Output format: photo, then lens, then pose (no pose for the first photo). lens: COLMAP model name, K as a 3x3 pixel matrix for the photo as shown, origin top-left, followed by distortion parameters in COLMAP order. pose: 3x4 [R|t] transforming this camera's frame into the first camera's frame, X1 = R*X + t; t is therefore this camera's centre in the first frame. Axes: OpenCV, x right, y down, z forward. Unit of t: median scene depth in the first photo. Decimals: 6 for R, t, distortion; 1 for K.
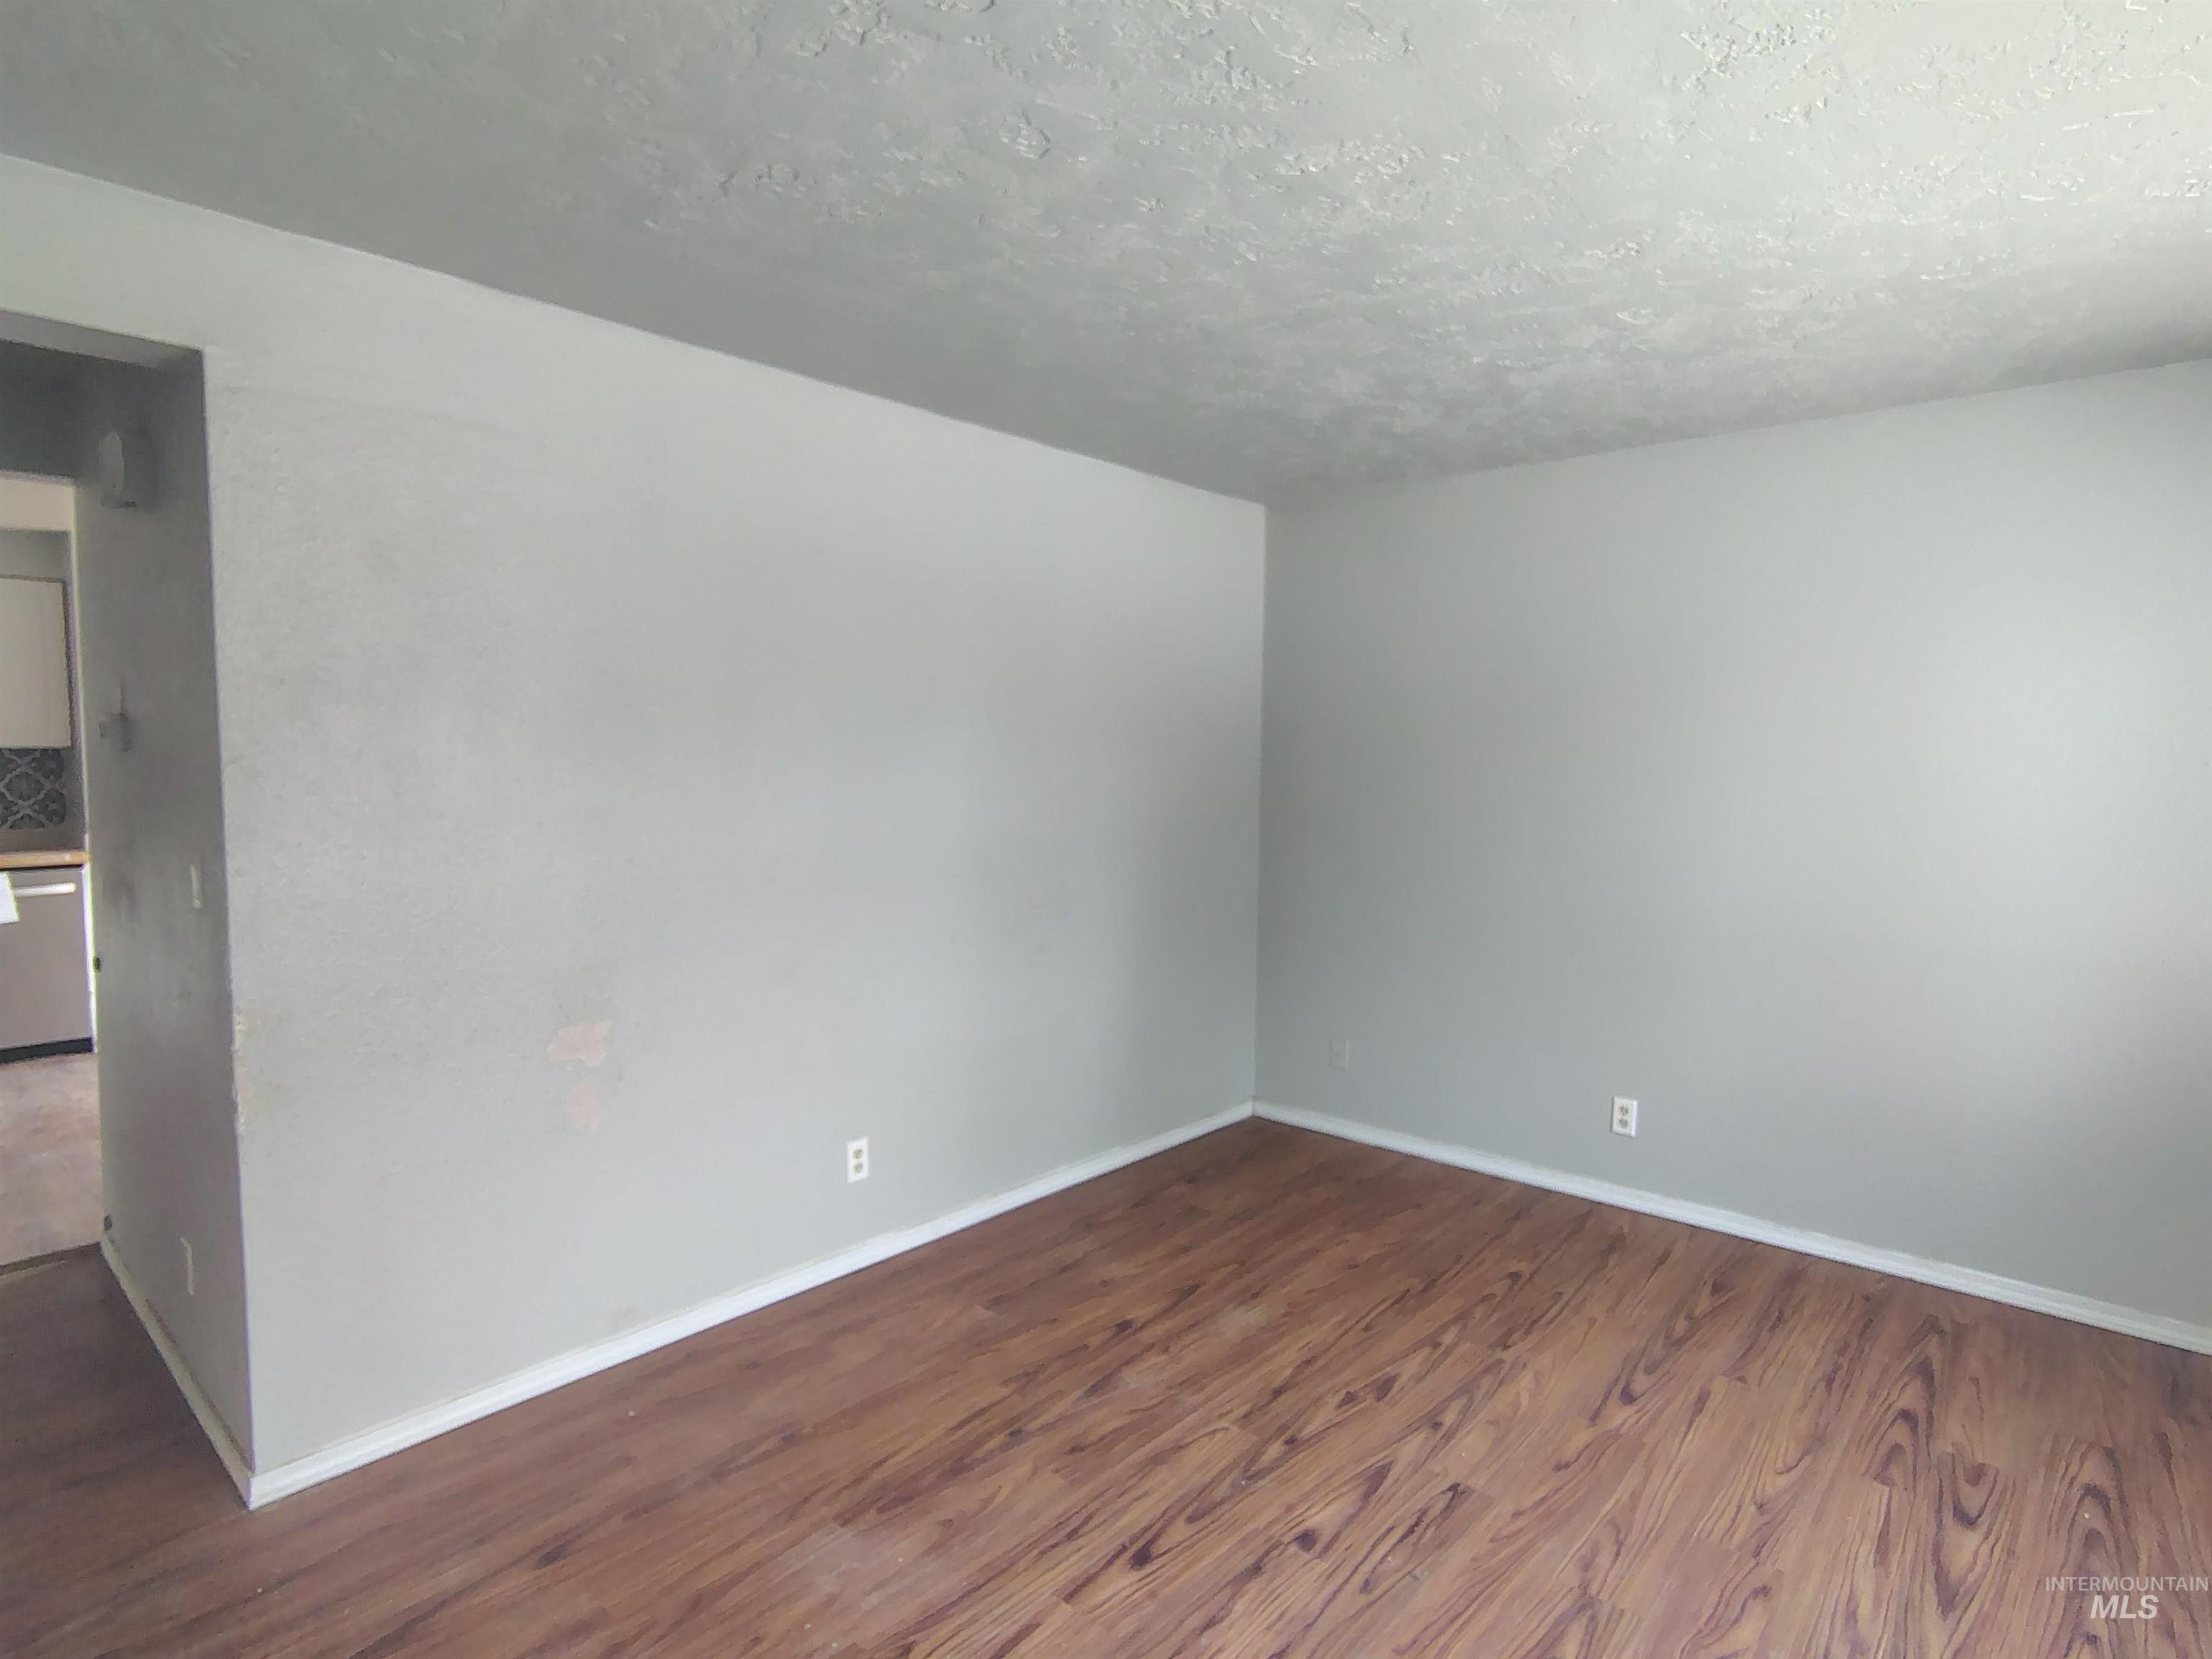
lens RADIAL K [[1165.1, 0, 1104.1], [0, 1165.1, 840.5], [0, 0, 1]] dist [-0.014509, 0.007408]
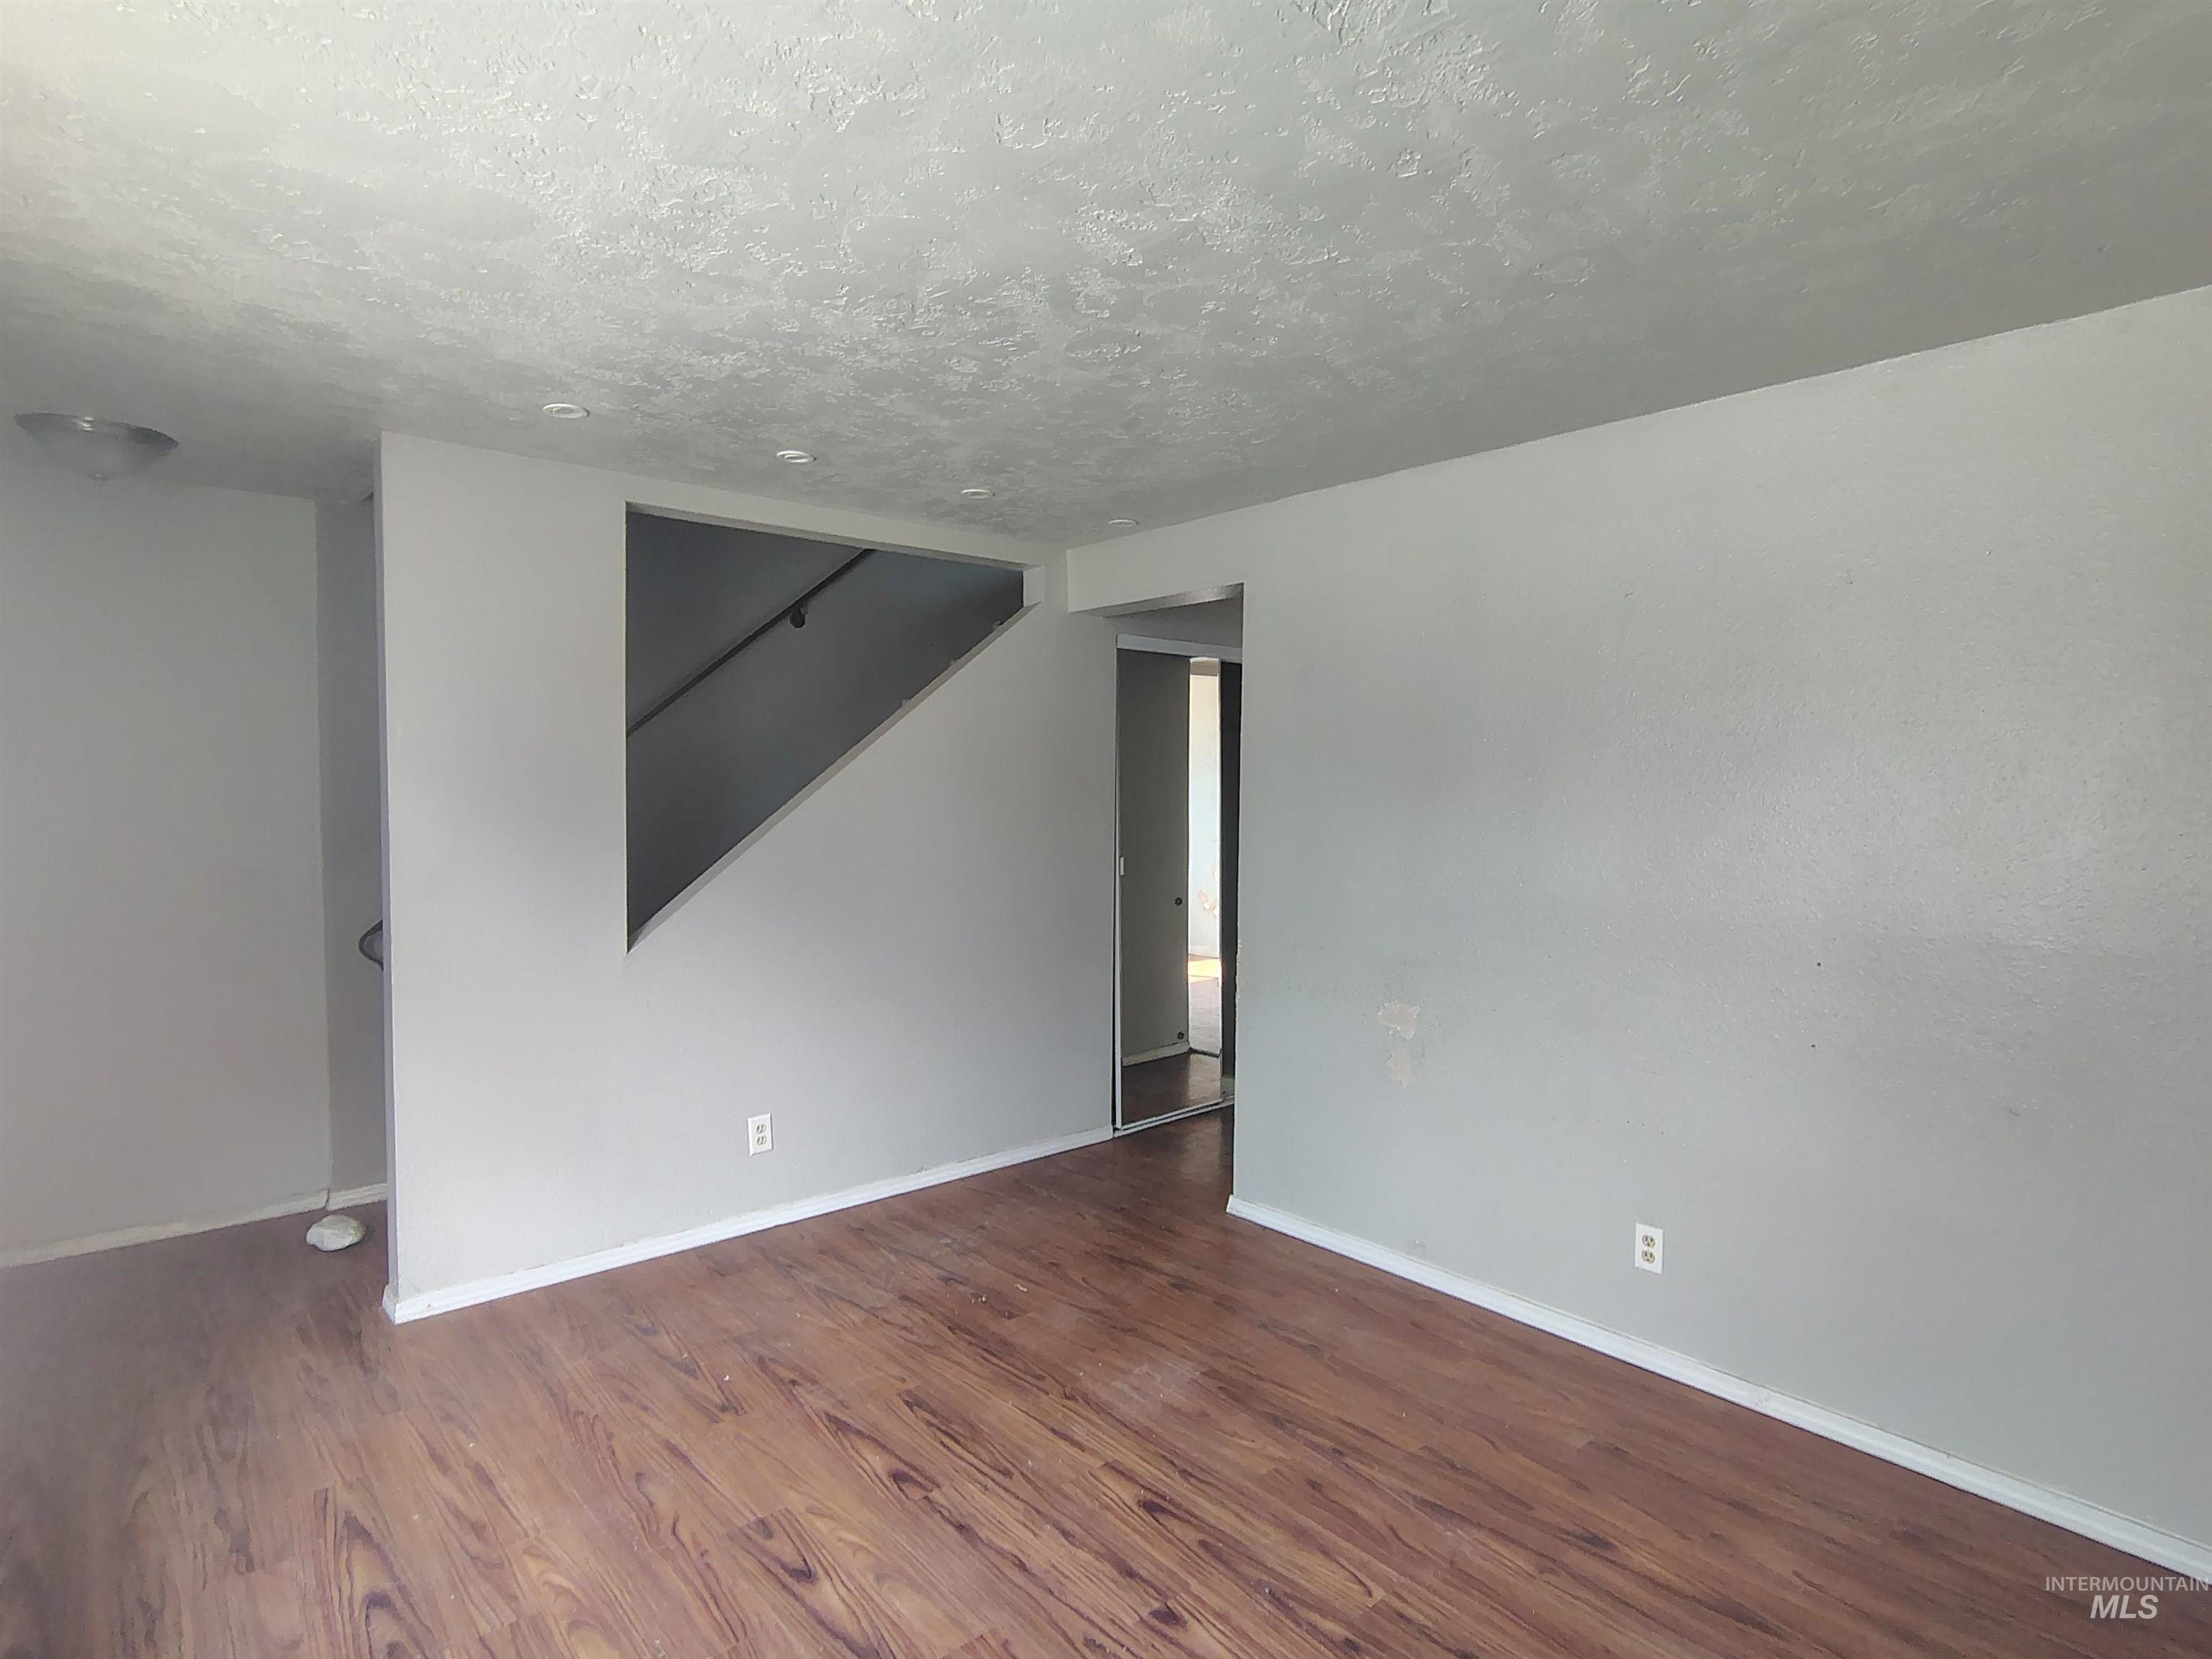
lens RADIAL K [[1165.1, 0, 1096.4], [0, 1165.1, 833.4], [0, 0, 1]] dist [-0.014509, 0.007408]
pose [[-0.129675, 0.033083, -0.991005, 0.910367], [-0.081749, 0.995684, 0.043936, -0.063163], [0.988181, 0.086711, -0.126410, 0.827322]]
